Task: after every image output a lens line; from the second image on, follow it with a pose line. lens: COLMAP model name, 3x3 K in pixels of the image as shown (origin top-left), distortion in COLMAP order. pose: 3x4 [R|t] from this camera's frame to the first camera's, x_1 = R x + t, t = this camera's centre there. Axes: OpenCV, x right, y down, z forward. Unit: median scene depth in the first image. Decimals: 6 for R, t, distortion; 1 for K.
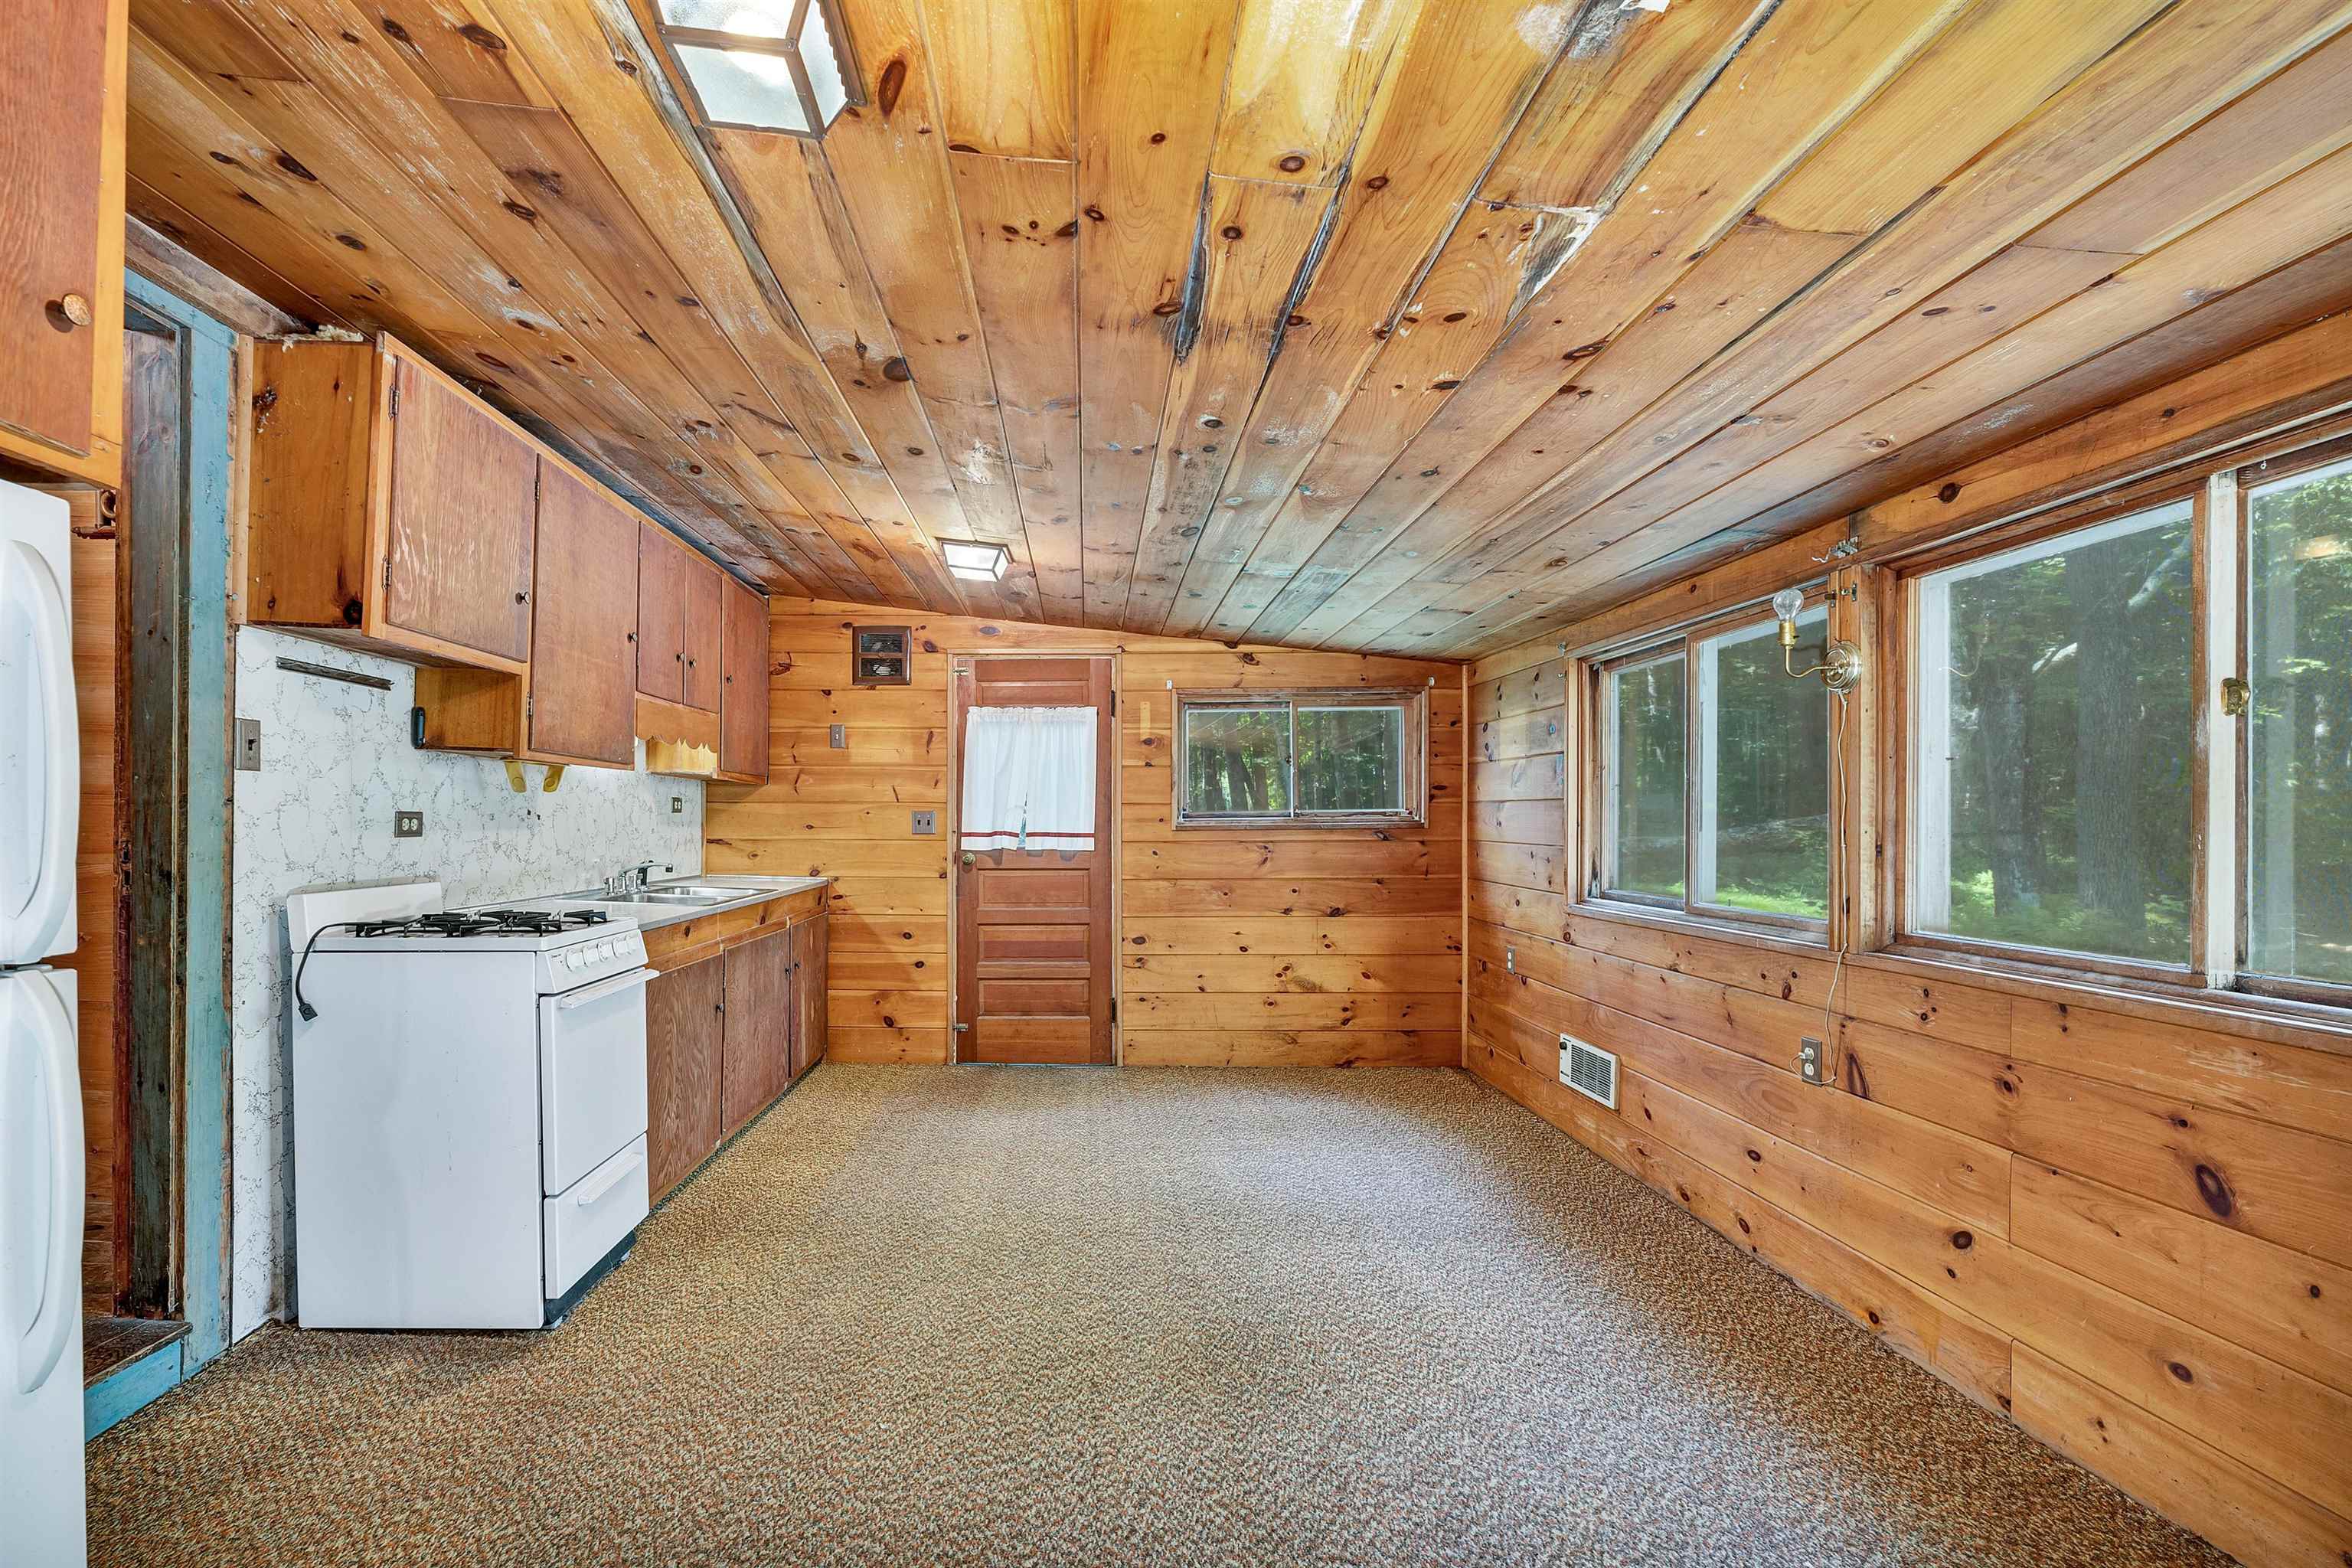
lens RADIAL K [[1030.5, 0, 1025.9], [0, 1030.5, 825.0], [0, 0, 1]] dist [-0.000277, -0.000164]
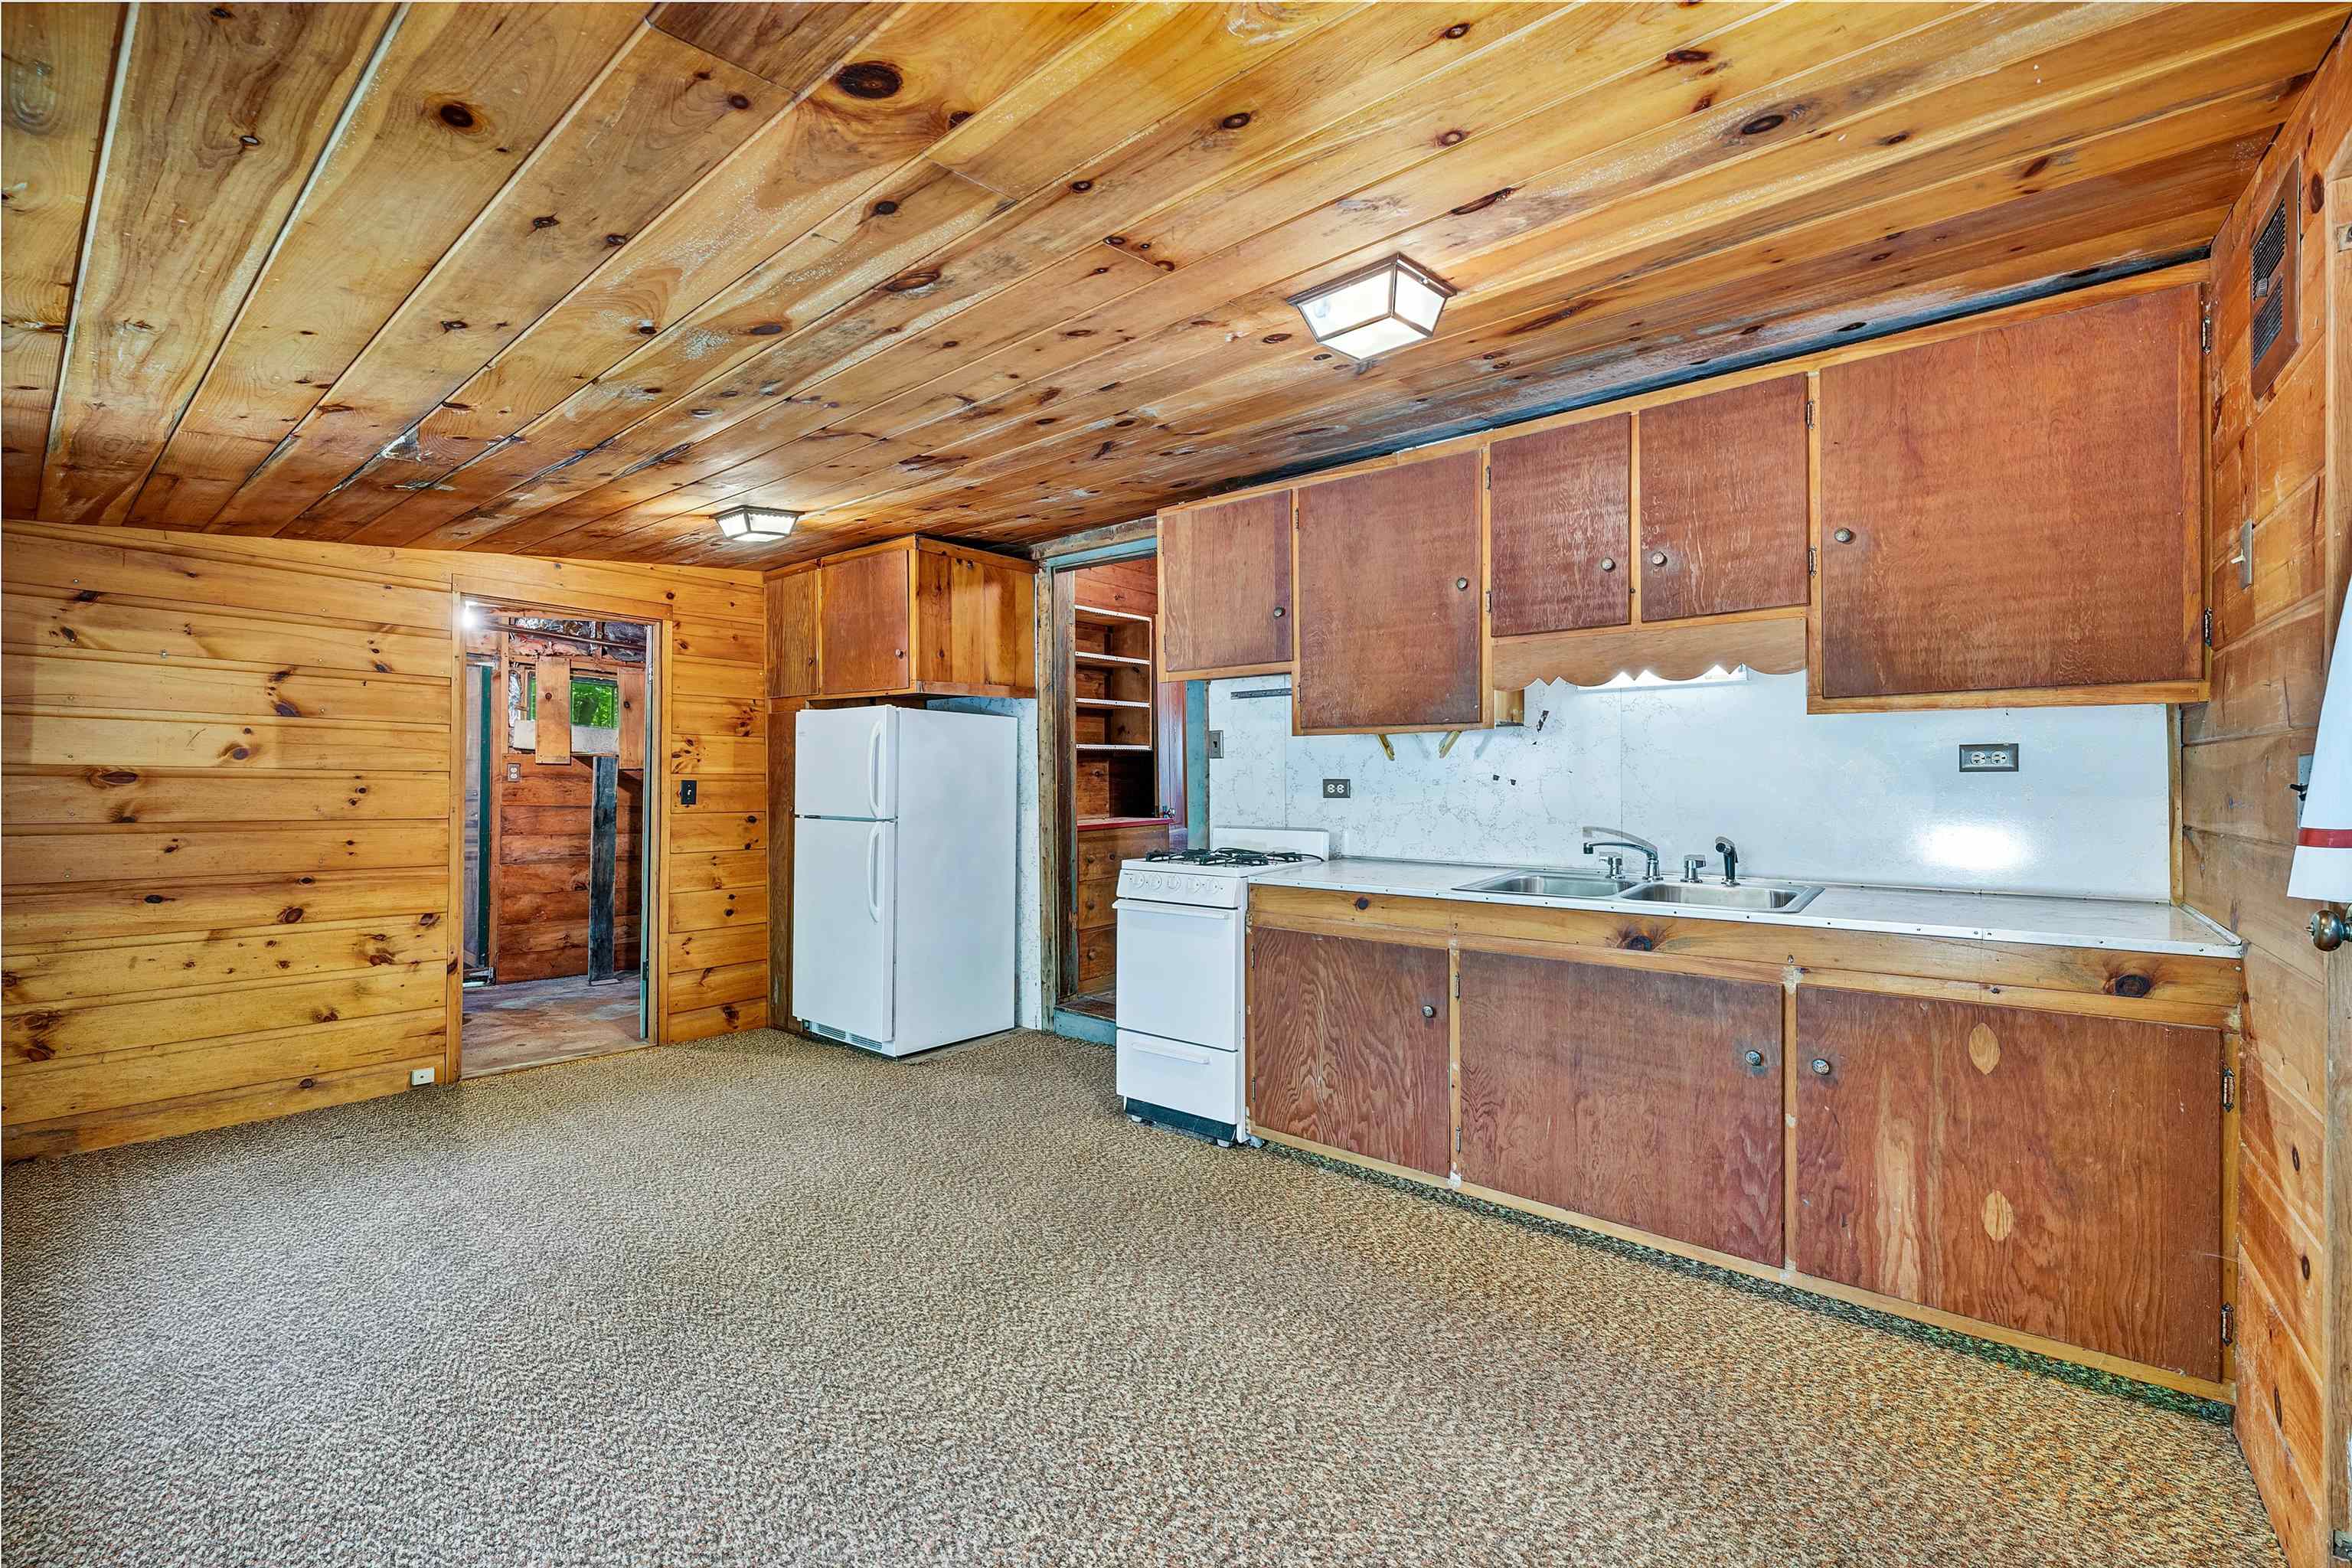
lens RADIAL K [[945.3, 0, 1150.3], [0, 945.3, 780.1], [0, 0, 1]] dist [0.000604, 0.000052]
pose [[-0.589275, -0.002842, -0.807928, 0.372831], [-0.002730, 0.999995, -0.001527, -0.006274], [0.807928, 0.001306, -0.589280, 1.047429]]
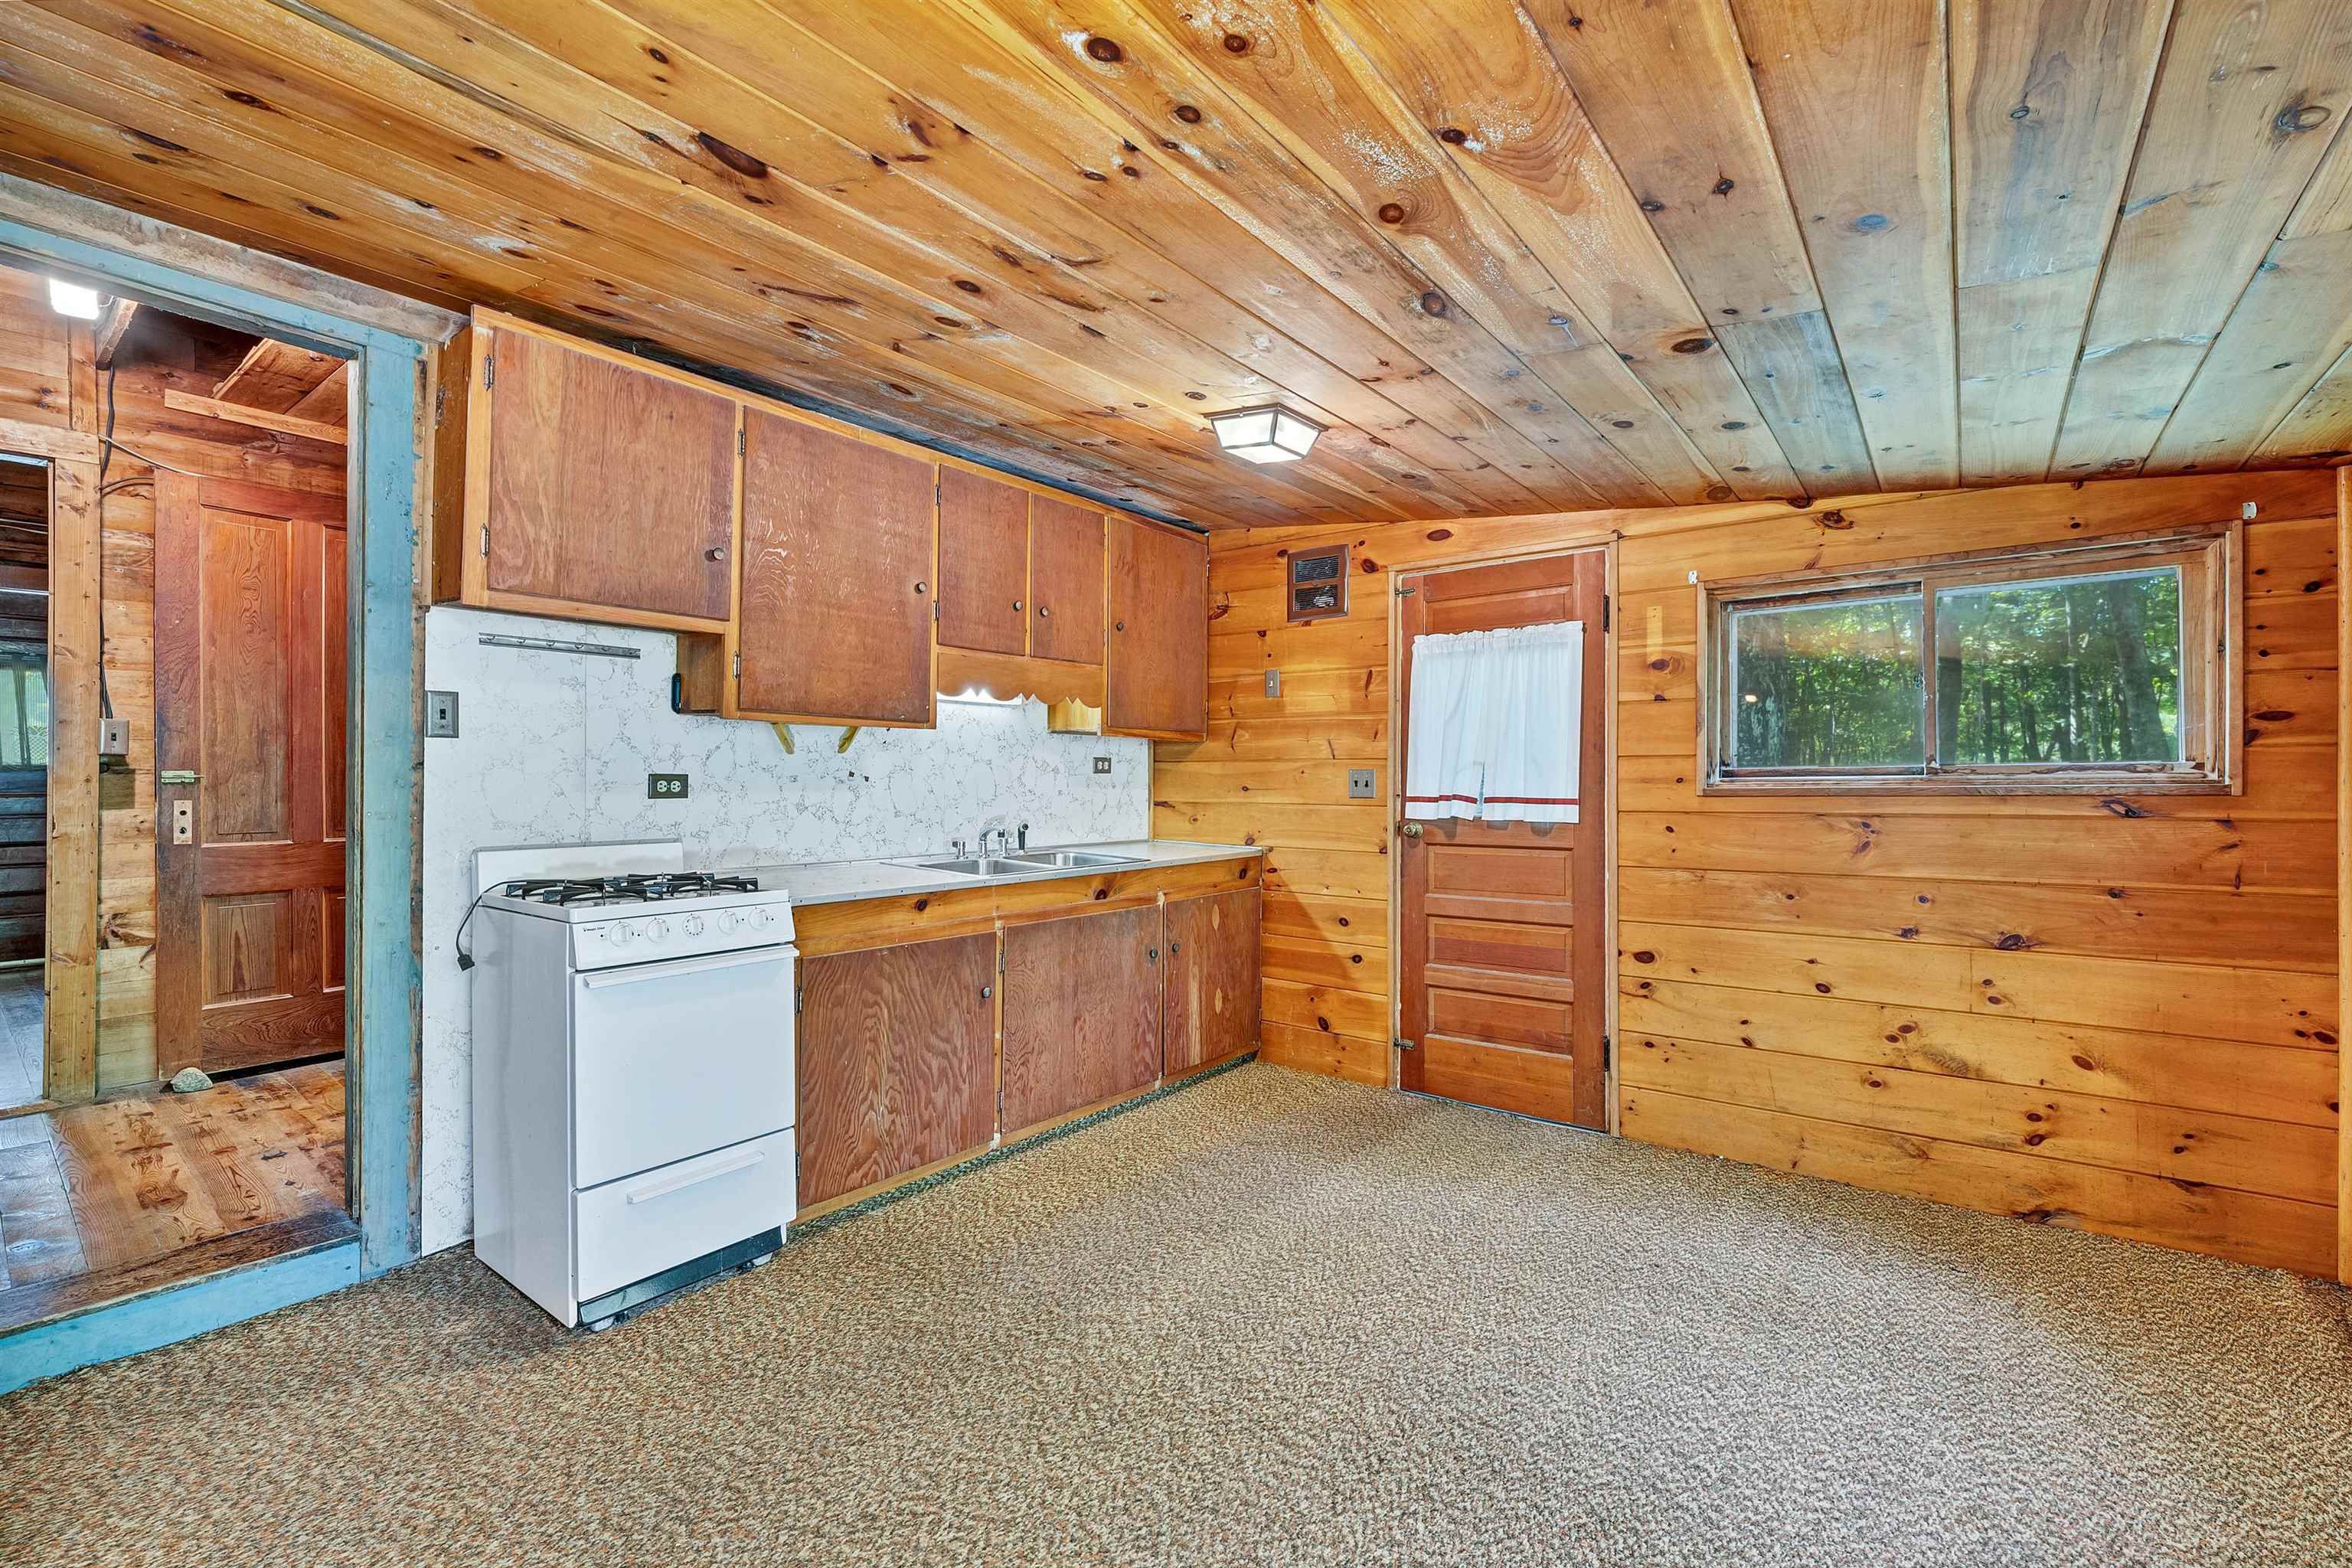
lens RADIAL K [[1002.7, 0, 1170.8], [0, 1002.7, 777.7], [0, 0, 1]] dist [-0.001503, -0.000115]
pose [[0.814337, -0.002814, -0.580385, 0.277043], [-0.001119, 0.999979, -0.006419, -0.002247], [0.580391, 0.005877, 0.814317, 0.319834]]
